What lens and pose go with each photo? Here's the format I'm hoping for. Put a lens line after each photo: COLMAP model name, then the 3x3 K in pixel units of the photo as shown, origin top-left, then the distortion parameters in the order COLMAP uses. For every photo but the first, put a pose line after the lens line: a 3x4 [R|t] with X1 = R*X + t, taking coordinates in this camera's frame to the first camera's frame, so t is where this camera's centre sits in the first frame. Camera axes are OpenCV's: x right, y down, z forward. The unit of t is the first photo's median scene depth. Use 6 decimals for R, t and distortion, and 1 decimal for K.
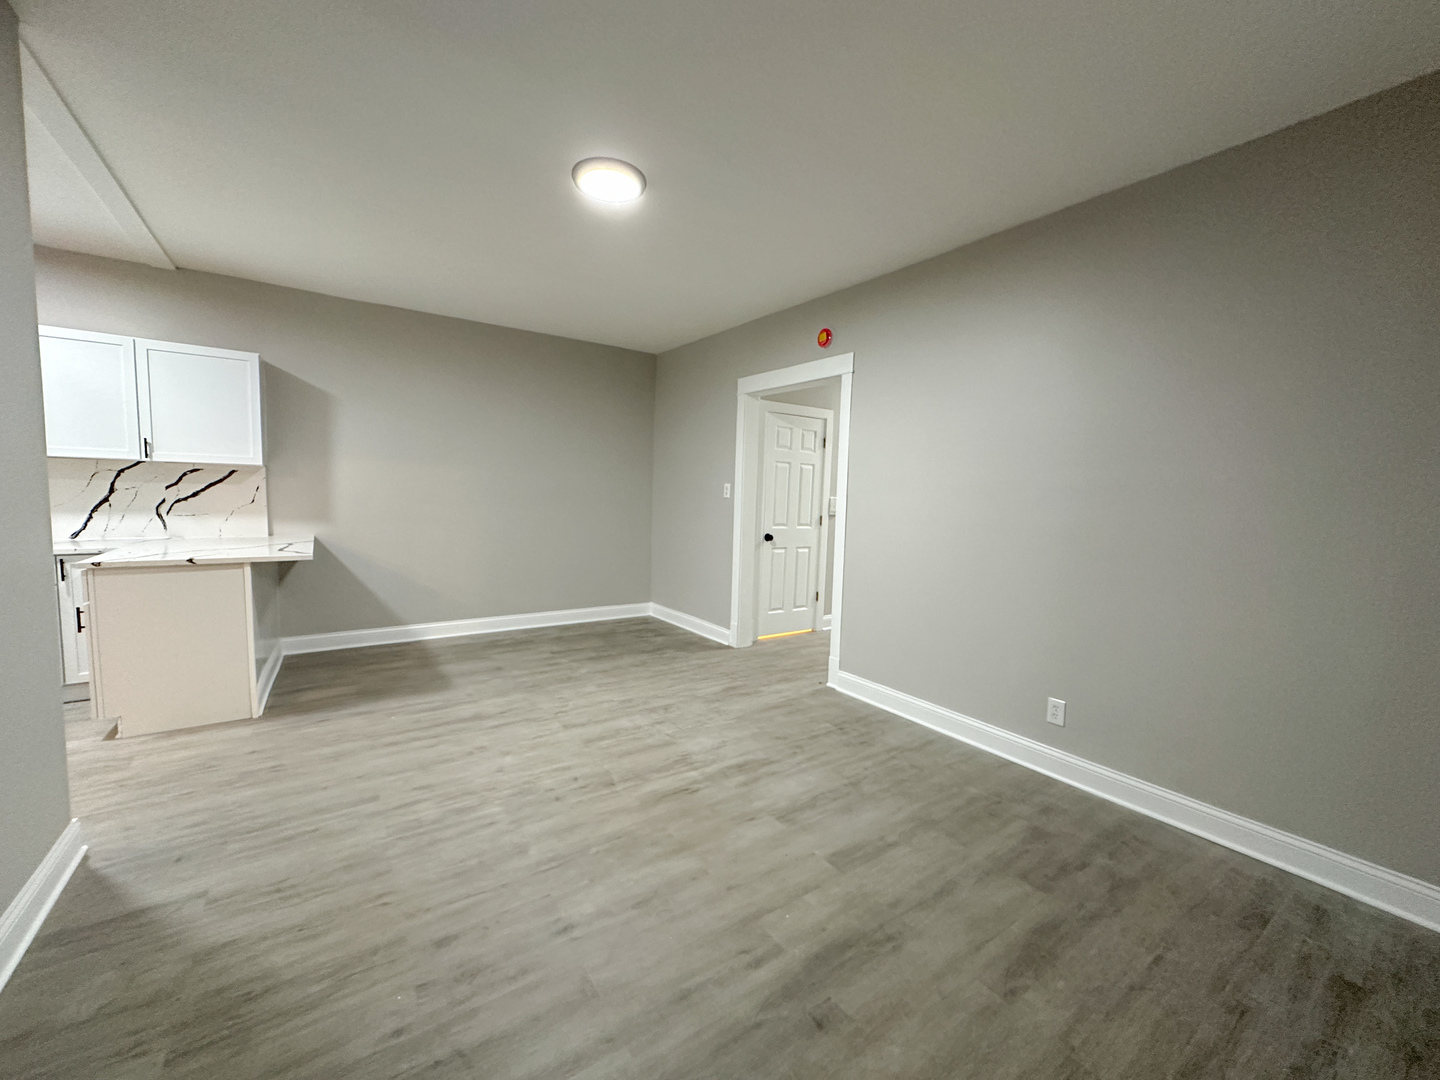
lens RADIAL K [[571.6, 0, 718.7], [0, 571.6, 540.5], [0, 0, 1]] dist [-0.001441, -0.000423]
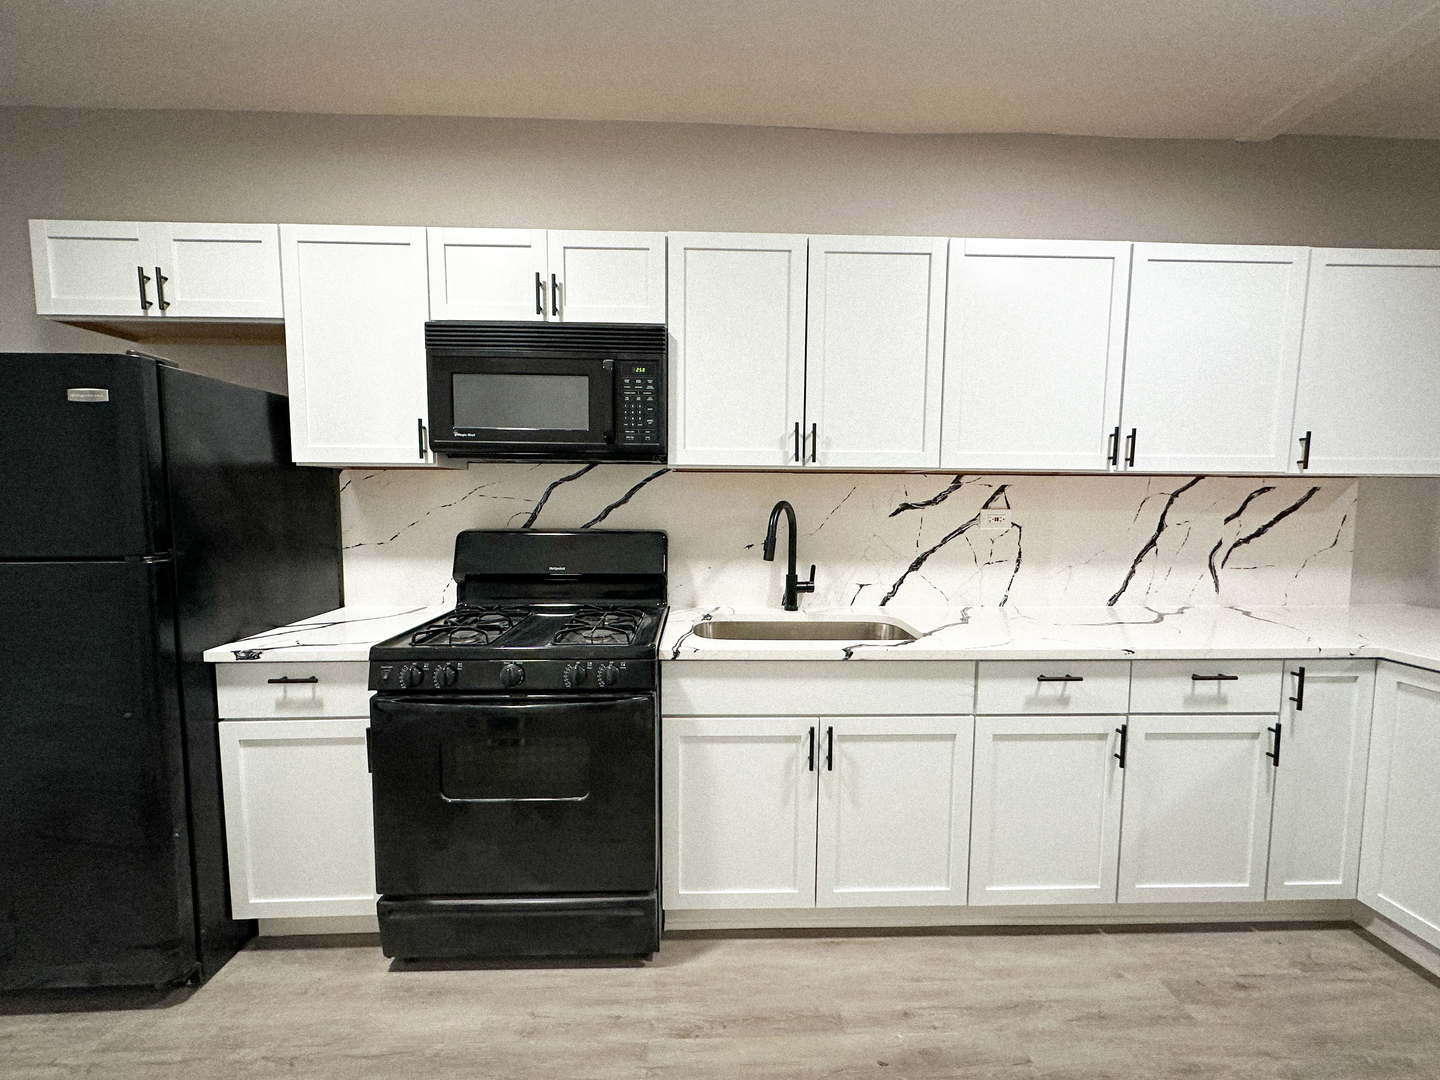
lens RADIAL K [[577.8, 0, 720.9], [0, 577.8, 538.6], [0, 0, 1]] dist [-0.001932, -0.000125]
pose [[0.840938, 0.010037, -0.541039, -1.192525], [-0.025084, 0.999476, -0.020447, -0.054847], [0.540550, 0.030767, 0.840749, 0.251525]]
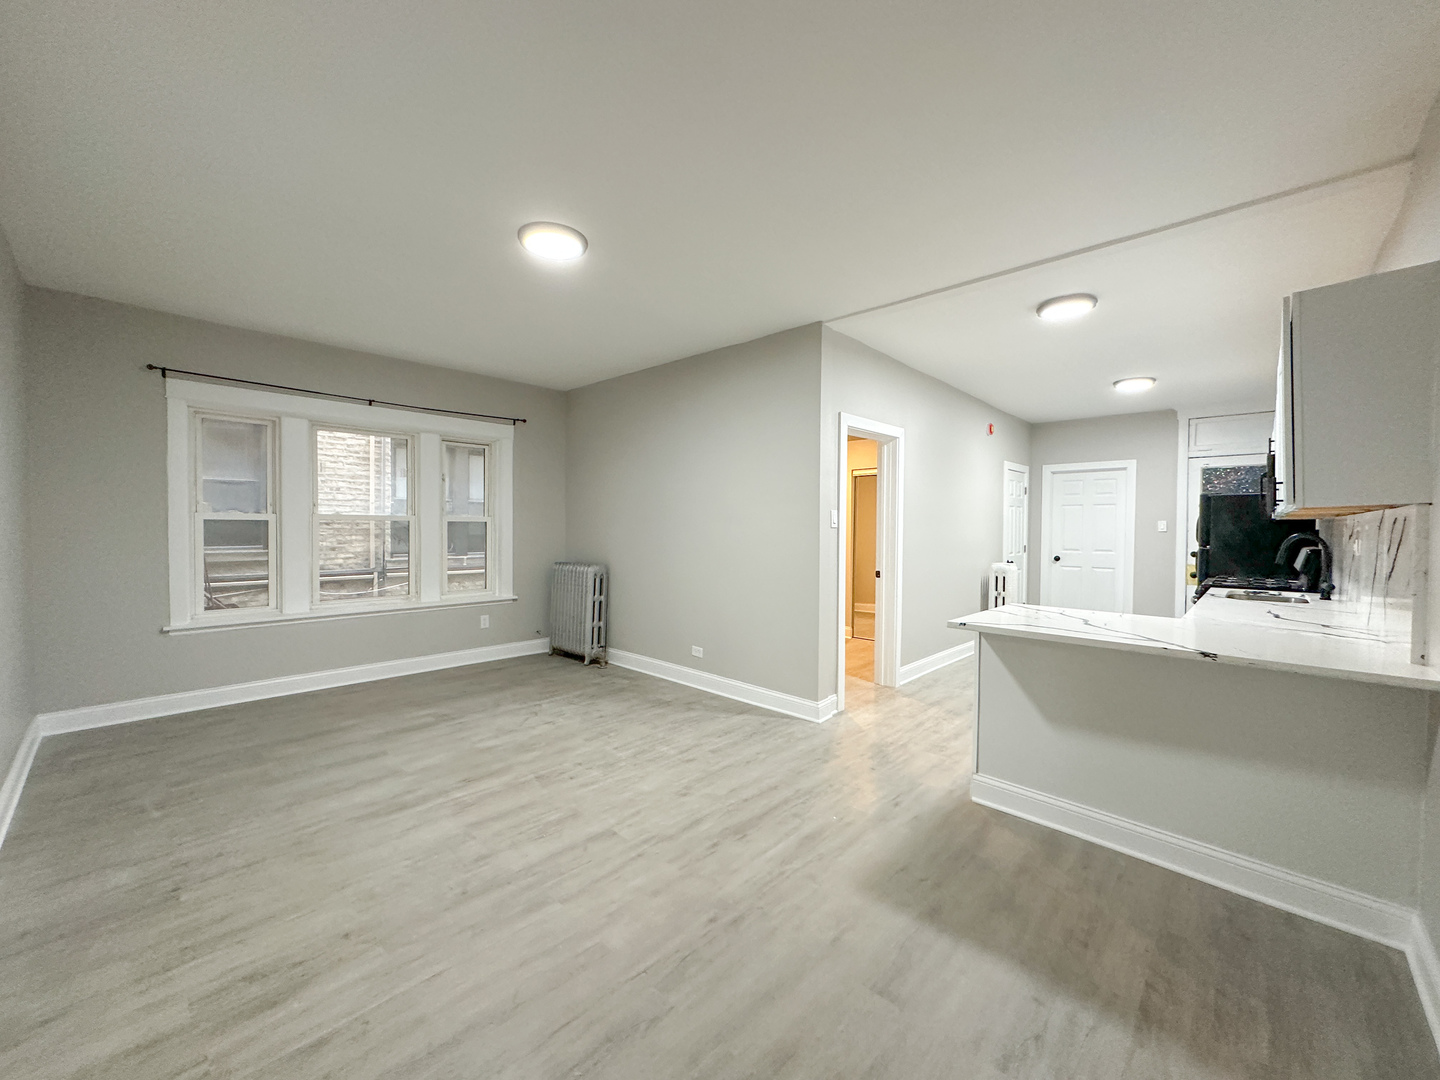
lens RADIAL K [[571.6, 0, 718.7], [0, 571.6, 540.5], [0, 0, 1]] dist [-0.001441, -0.000423]
pose [[-0.978686, -0.033809, -0.202560, -0.215288], [-0.055275, 0.993322, 0.101269, -0.138033], [0.197783, 0.110308, -0.974020, 1.567605]]
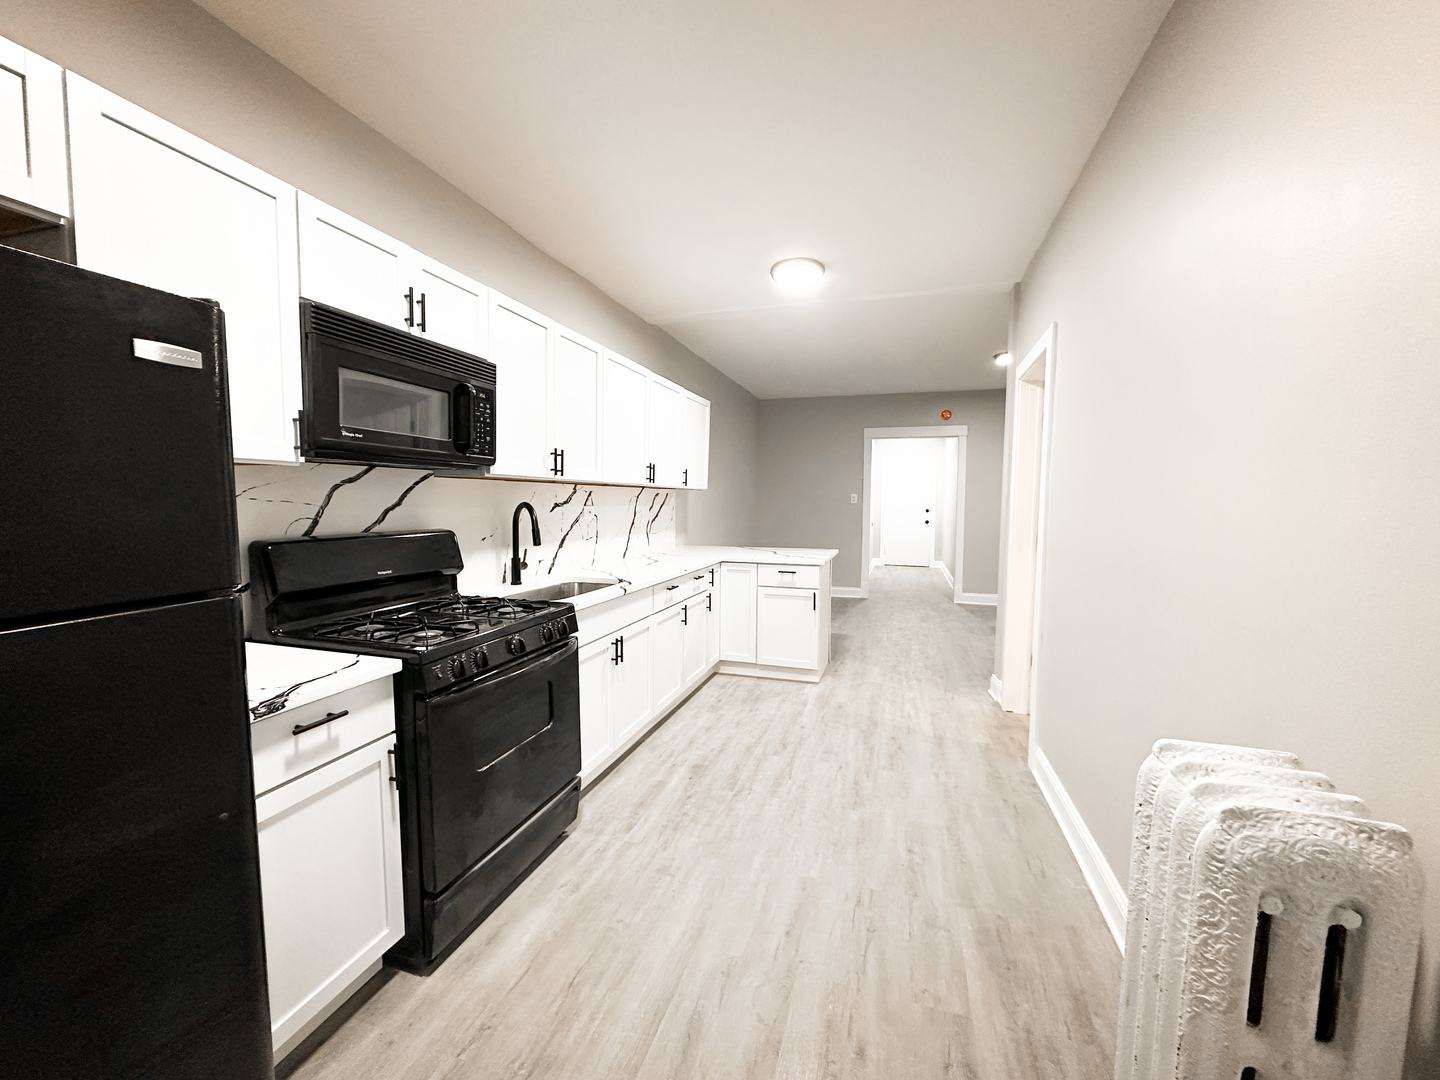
lens RADIAL K [[571.6, 0, 718.7], [0, 571.6, 540.5], [0, 0, 1]] dist [-0.001441, -0.000423]
pose [[0.790450, -0.072641, 0.608204, -1.726379], [0.073352, 0.997023, 0.023748, -0.053328], [-0.608119, 0.025841, 0.793425, -0.005096]]
